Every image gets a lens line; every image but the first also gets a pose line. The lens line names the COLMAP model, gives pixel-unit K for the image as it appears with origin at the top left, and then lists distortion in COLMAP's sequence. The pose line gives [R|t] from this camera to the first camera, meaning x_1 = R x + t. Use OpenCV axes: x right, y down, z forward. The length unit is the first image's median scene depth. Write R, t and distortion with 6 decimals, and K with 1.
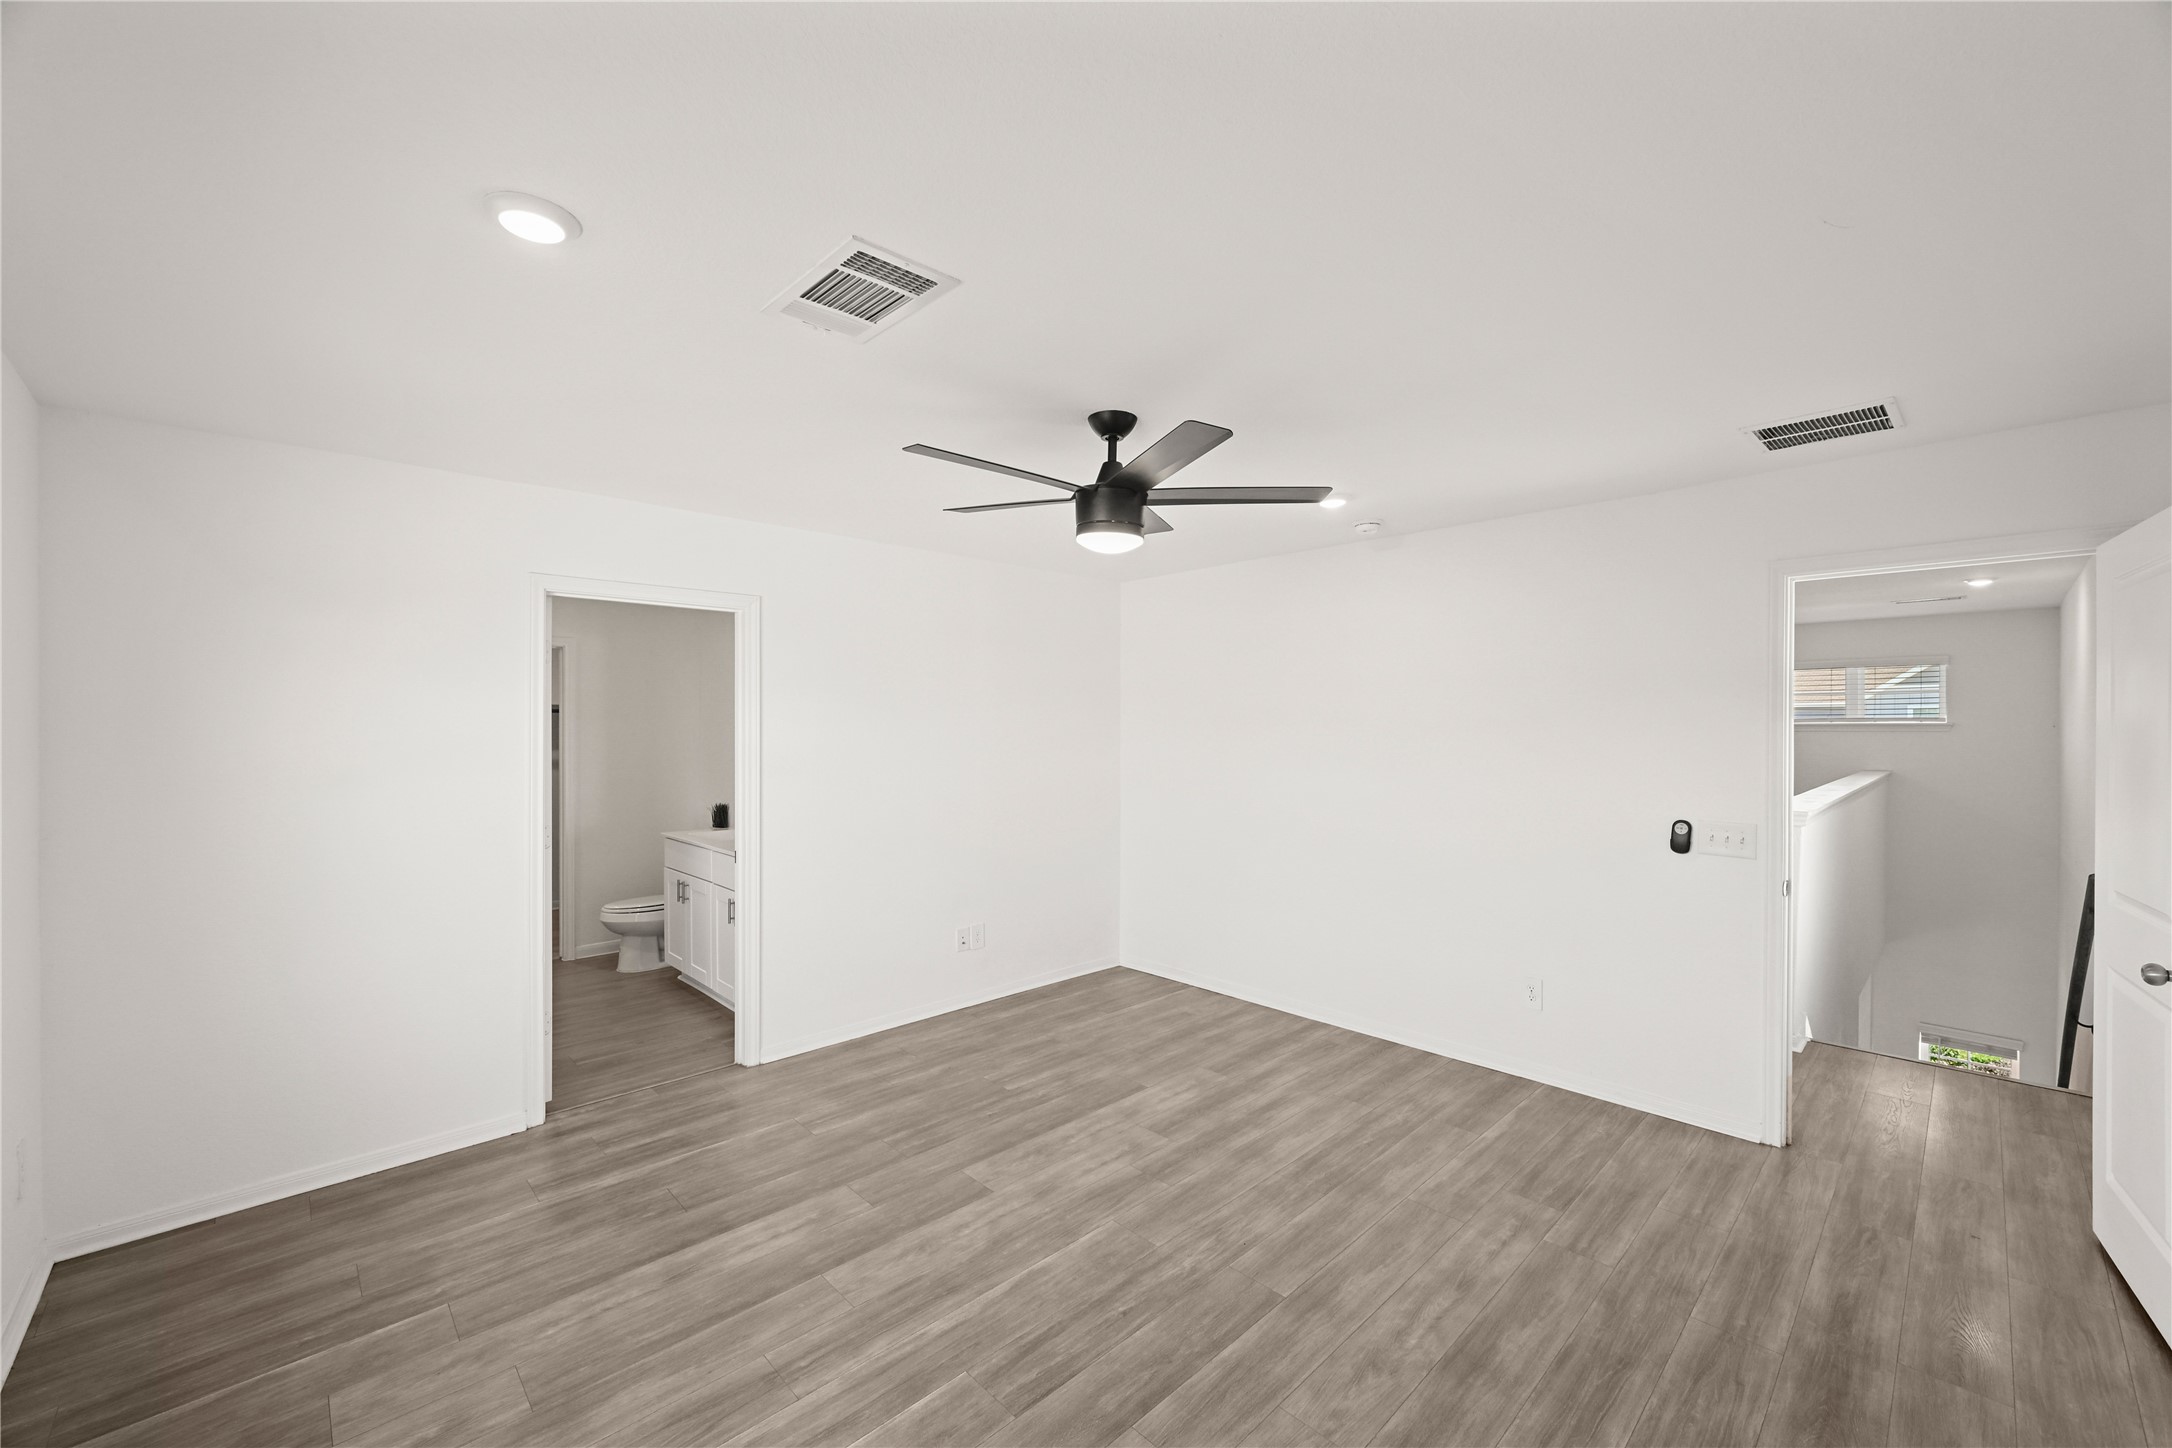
lens RADIAL K [[851.2, 0, 1085.0], [0, 851.2, 728.3], [0, 0, 1]] dist [0.001152, -0.000068]
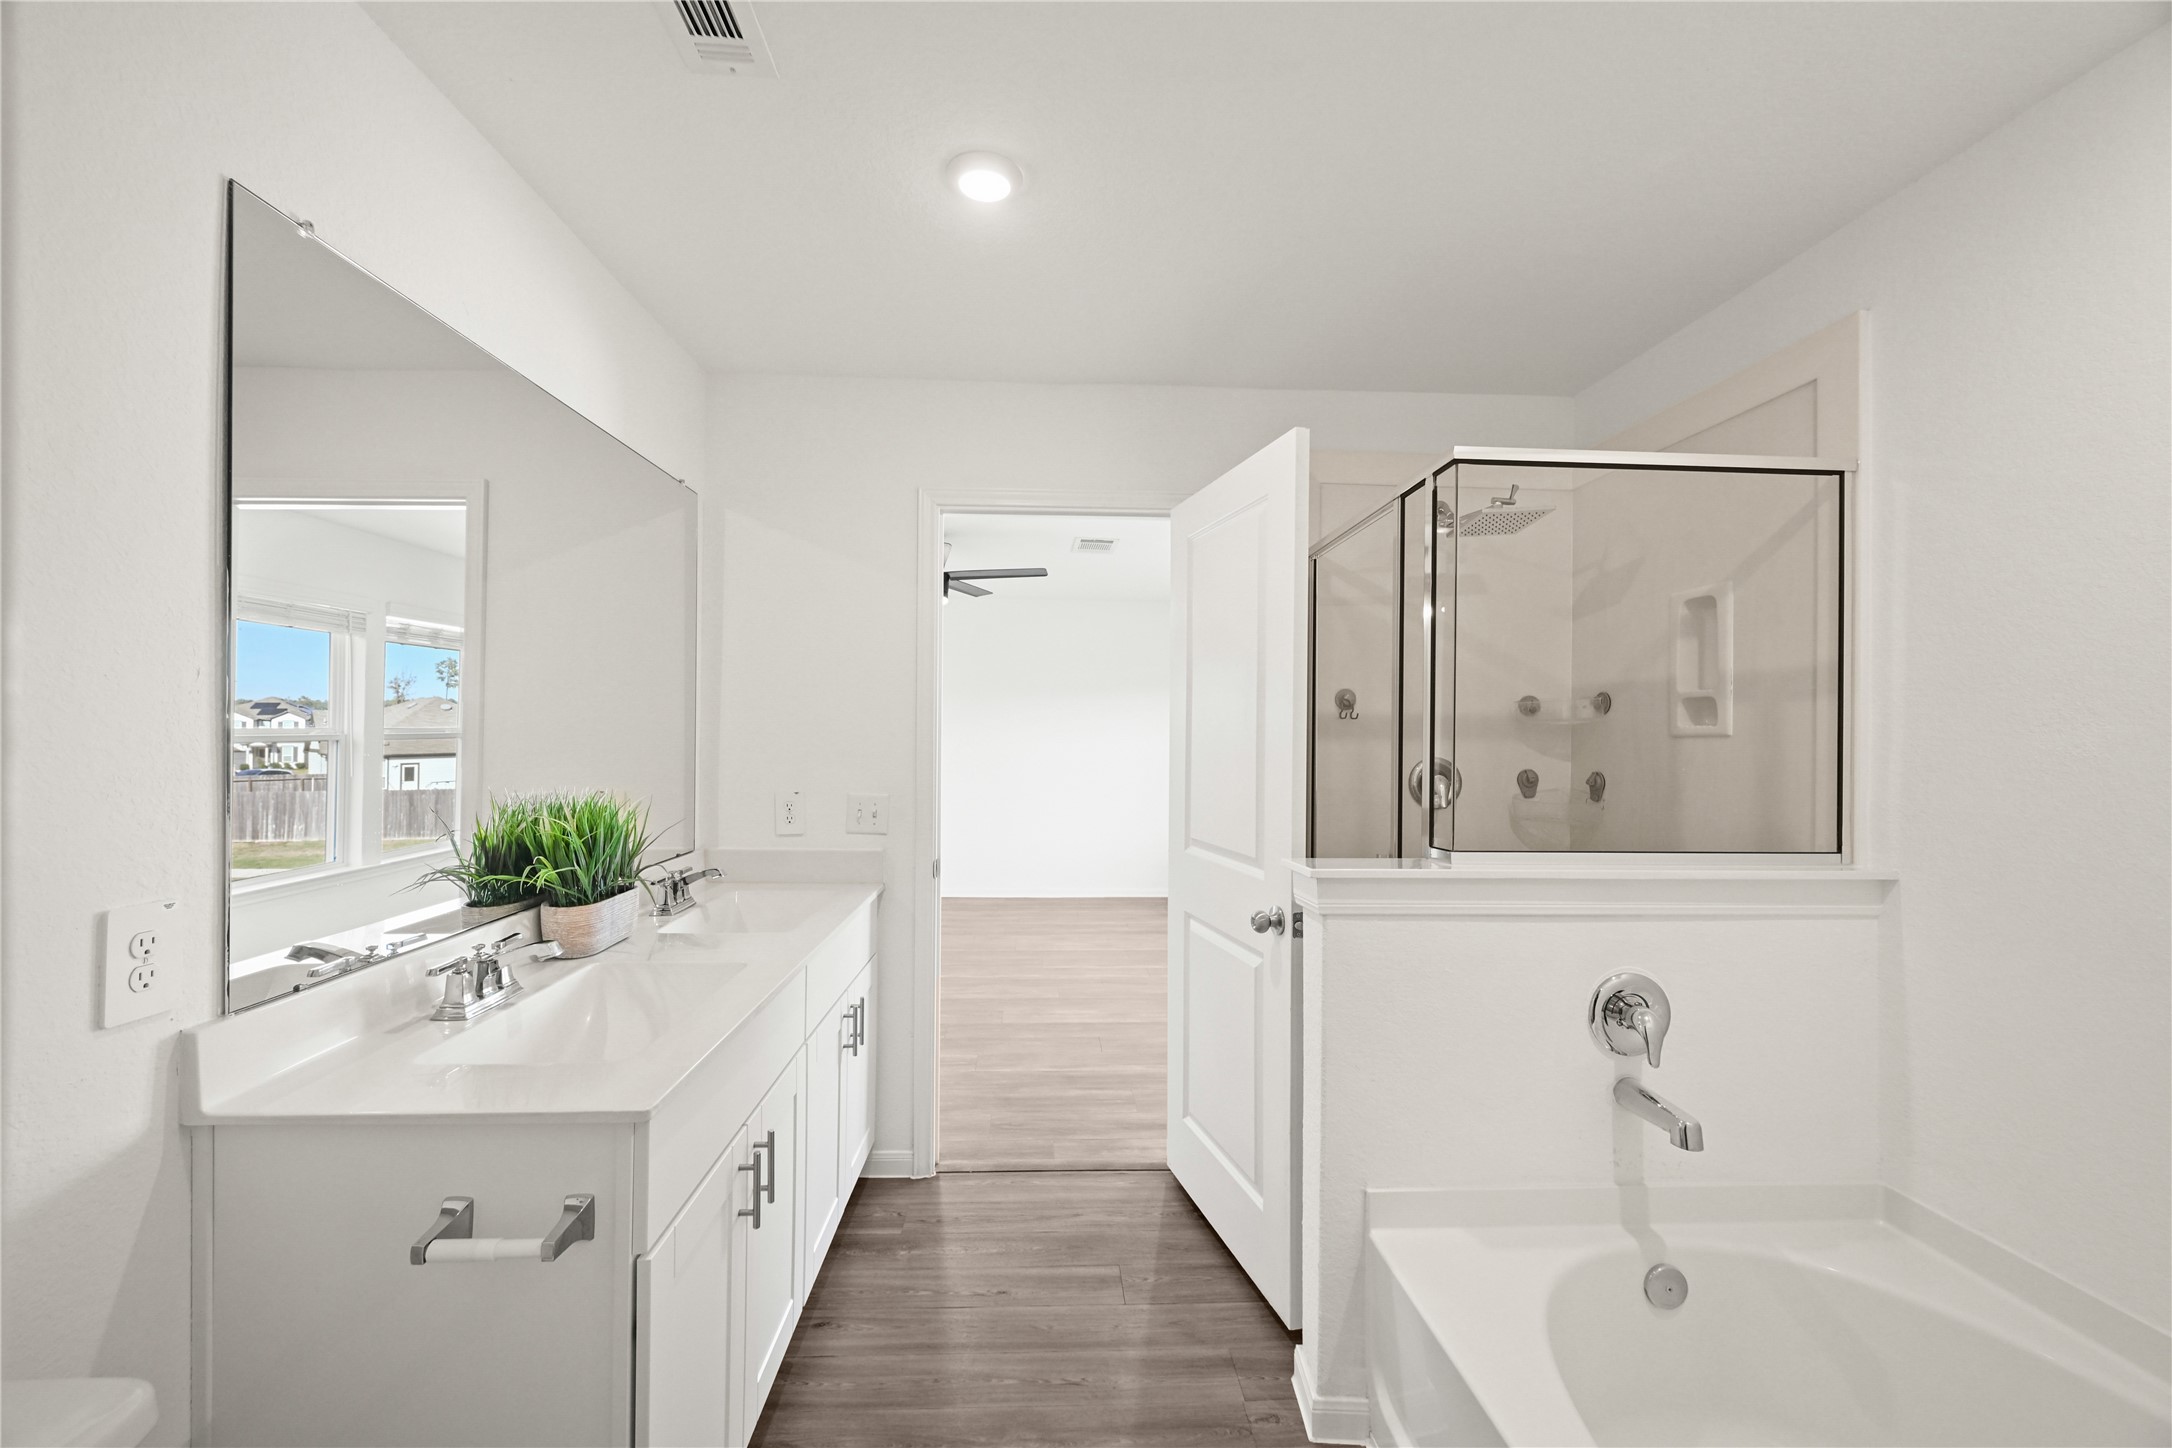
lens RADIAL K [[851.2, 0, 1085.0], [0, 851.2, 728.3], [0, 0, 1]] dist [0.001152, -0.000068]
pose [[-0.760672, -0.002063, 0.649133, -1.227899], [-0.007568, 0.999955, -0.005691, 0.055319], [-0.649092, -0.009242, -0.760654, 1.881948]]
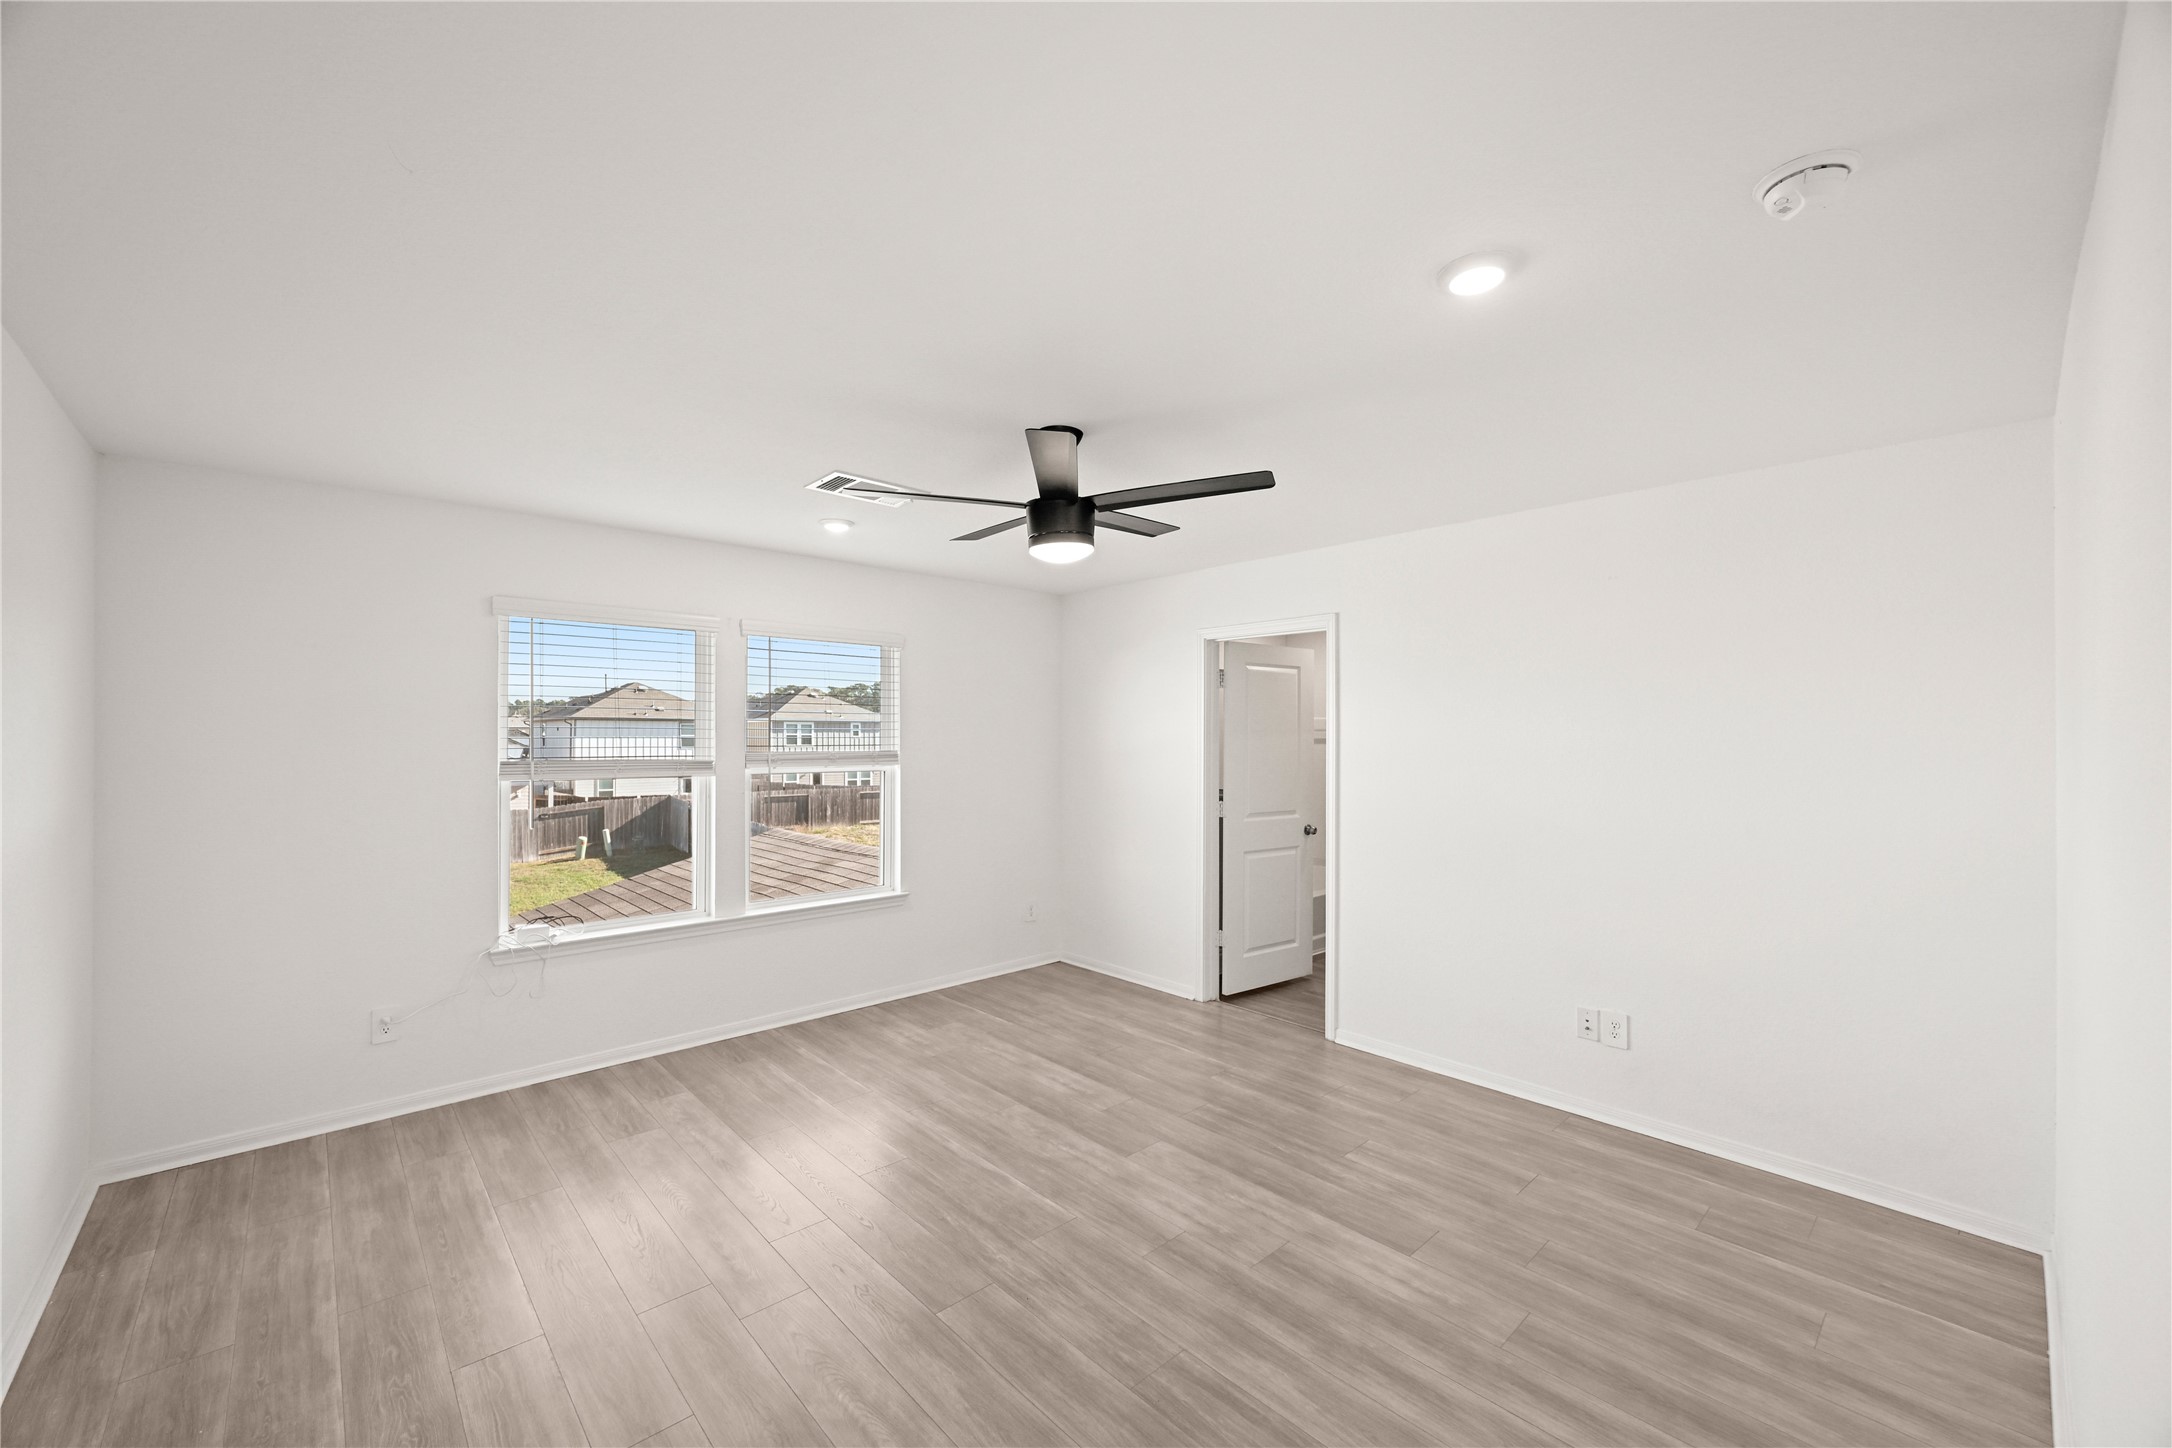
lens RADIAL K [[851.2, 0, 1085.0], [0, 851.2, 728.3], [0, 0, 1]] dist [0.001152, -0.000068]
pose [[-0.017759, -0.008802, -0.999804, 0.920985], [-0.003504, 0.999956, -0.008741, 0.006327], [0.999836, 0.003348, -0.017789, 0.903031]]
